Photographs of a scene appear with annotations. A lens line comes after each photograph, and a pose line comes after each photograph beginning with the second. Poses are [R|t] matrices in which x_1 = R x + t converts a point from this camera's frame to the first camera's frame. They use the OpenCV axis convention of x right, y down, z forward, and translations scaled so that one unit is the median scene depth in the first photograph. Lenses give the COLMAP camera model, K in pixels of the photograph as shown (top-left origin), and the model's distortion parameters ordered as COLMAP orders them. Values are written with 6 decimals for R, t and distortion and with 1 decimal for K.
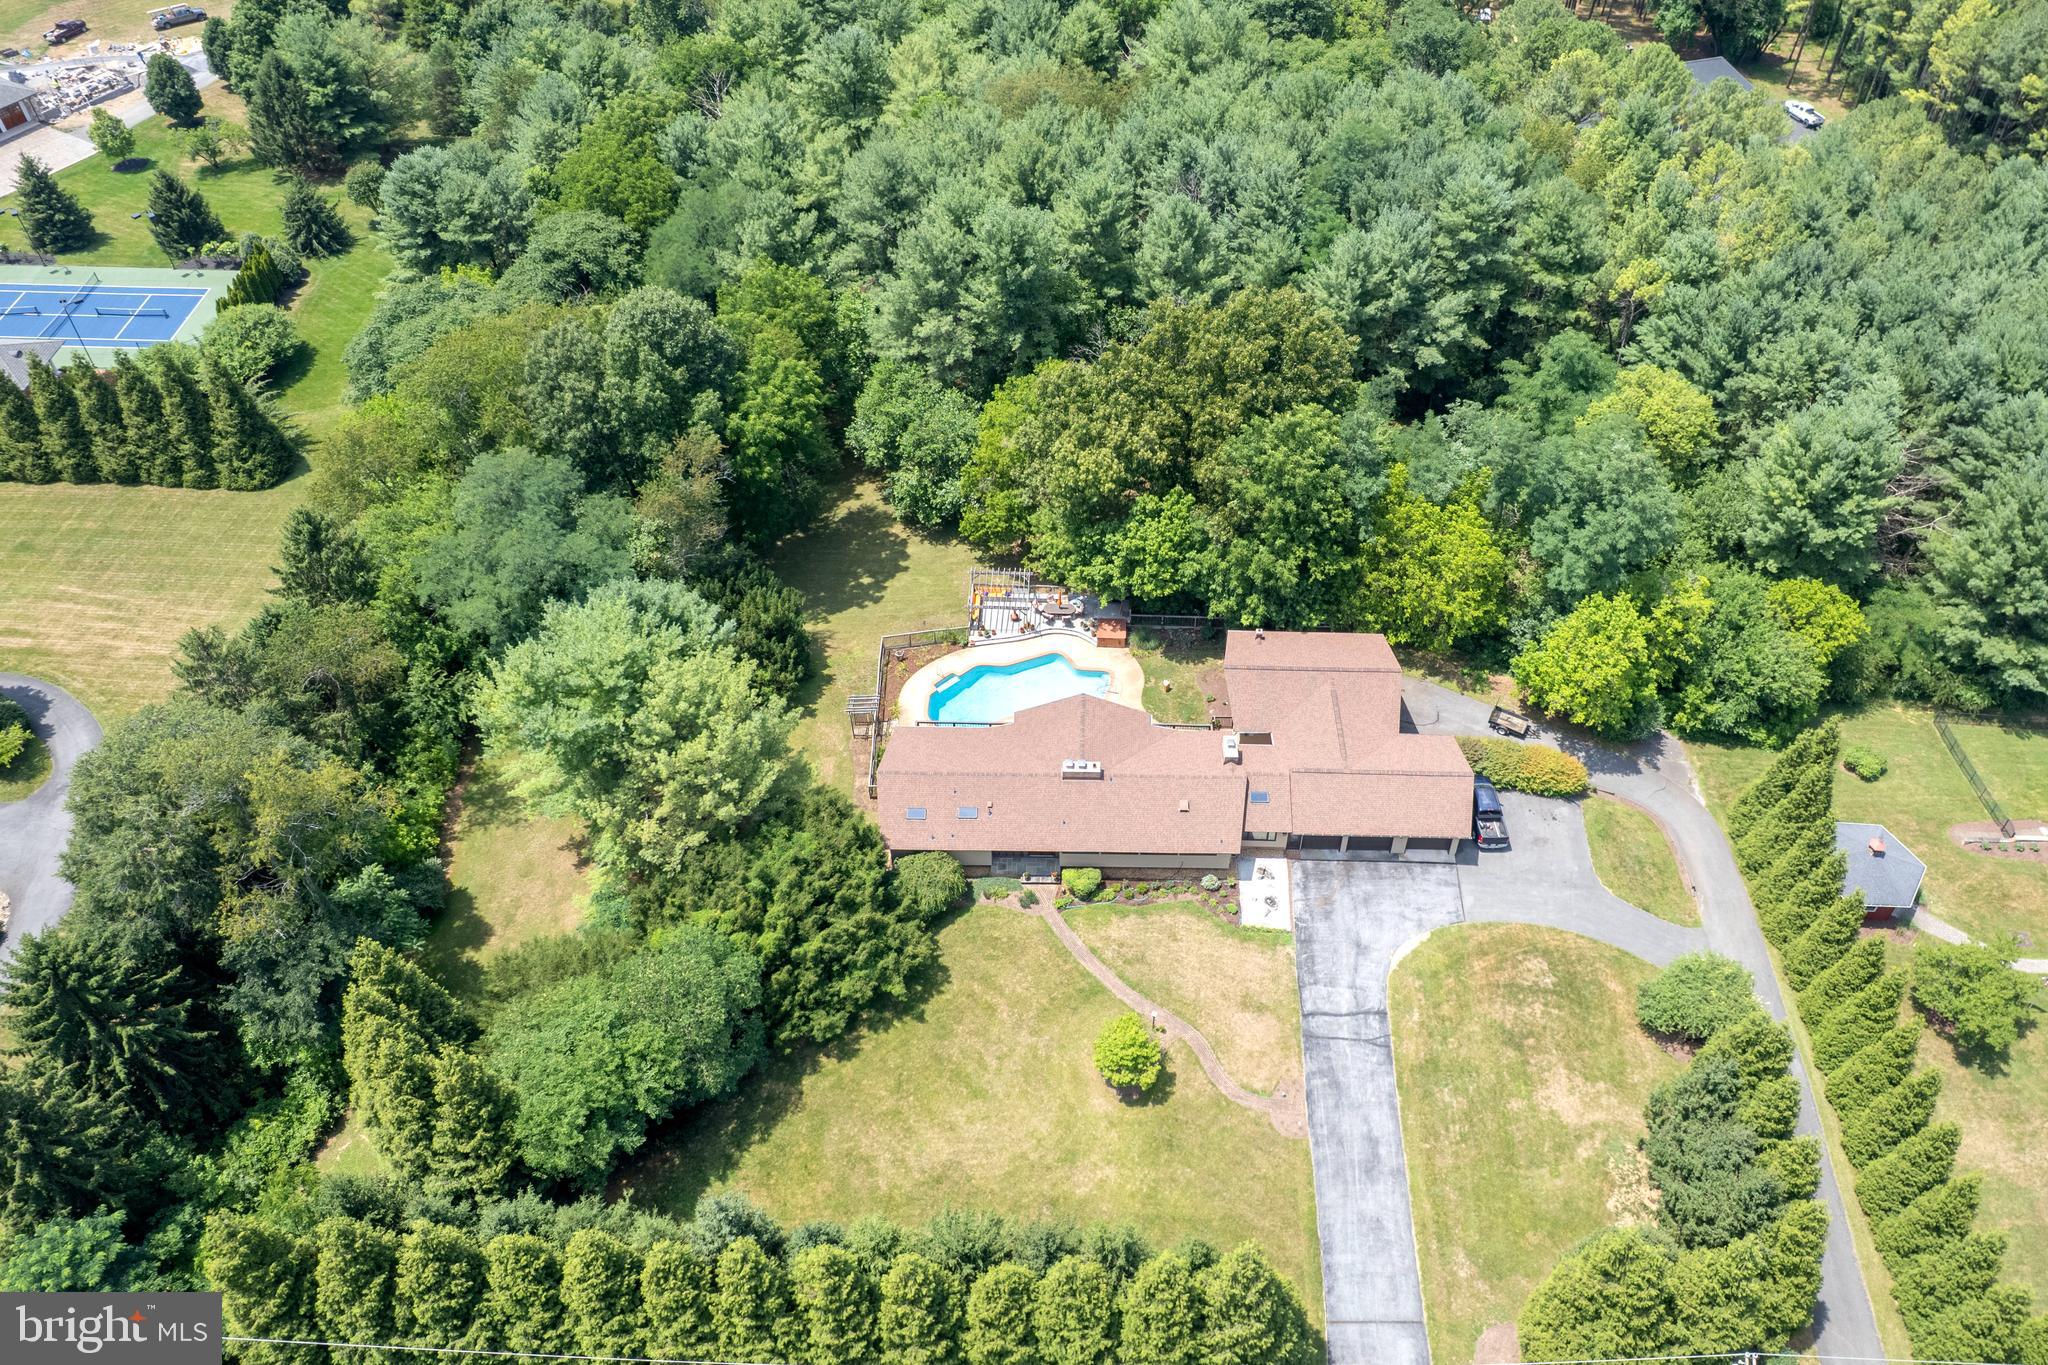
lens RADIAL K [[1640.0, 0, 1107.0], [0, 1640.0, 739.5], [0, 0, 1]] dist [-0.029679, -0.007360]
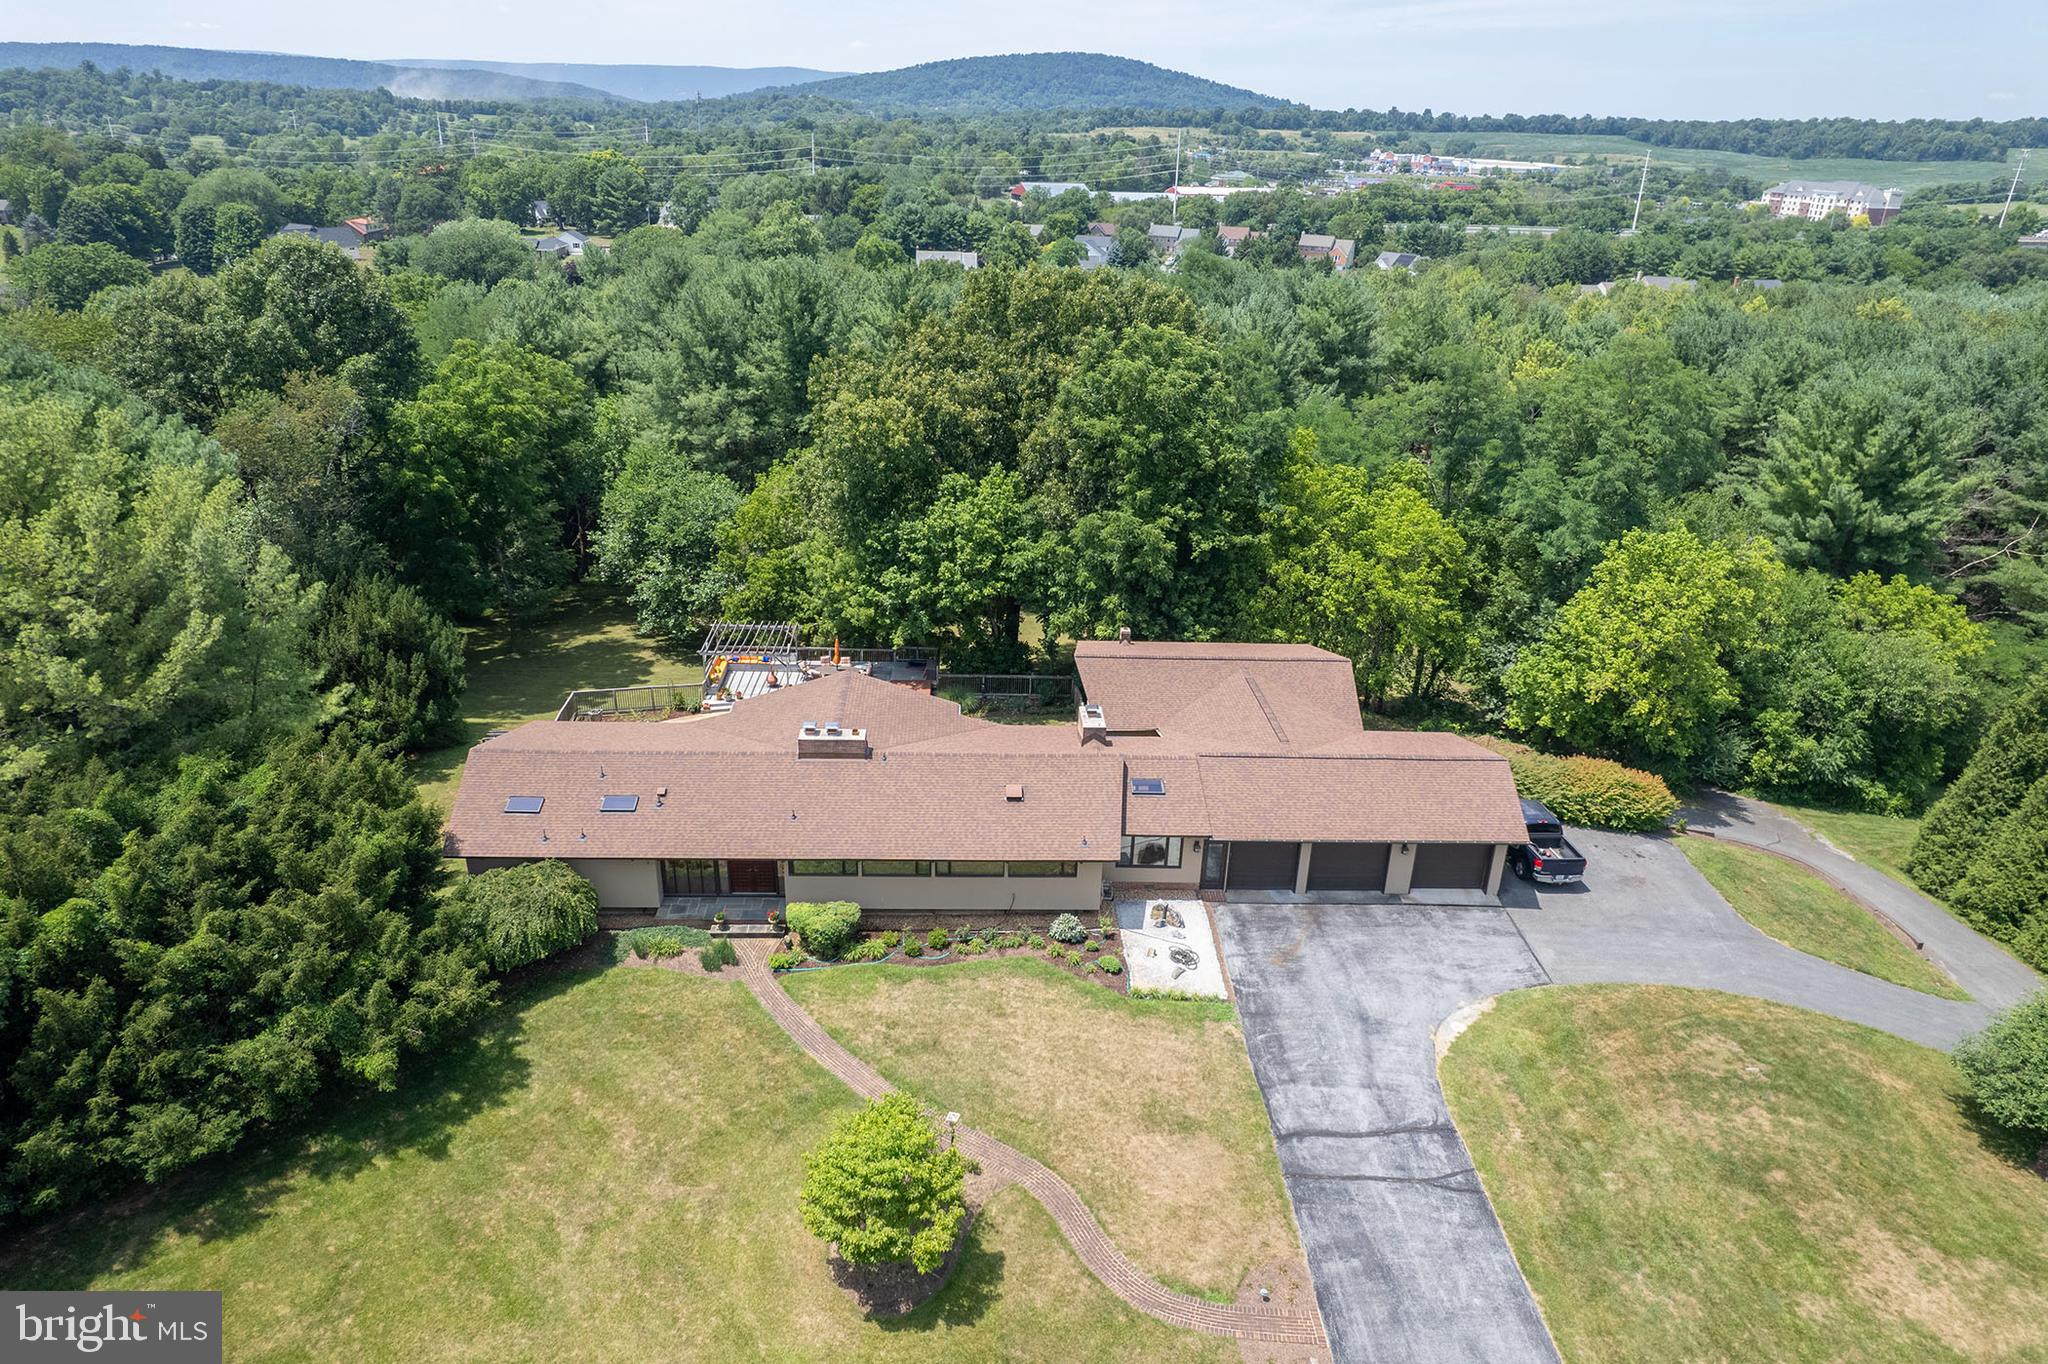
lens RADIAL K [[1330.1, 0, 1007.3], [0, 1330.1, 677.0], [0, 0, 1]] dist [-0.056218, 0.044717]
pose [[0.999414, -0.009050, 0.033008, 0.030371], [0.021768, 0.912287, -0.408972, 0.190250], [-0.026411, 0.409451, 0.911950, 0.577317]]
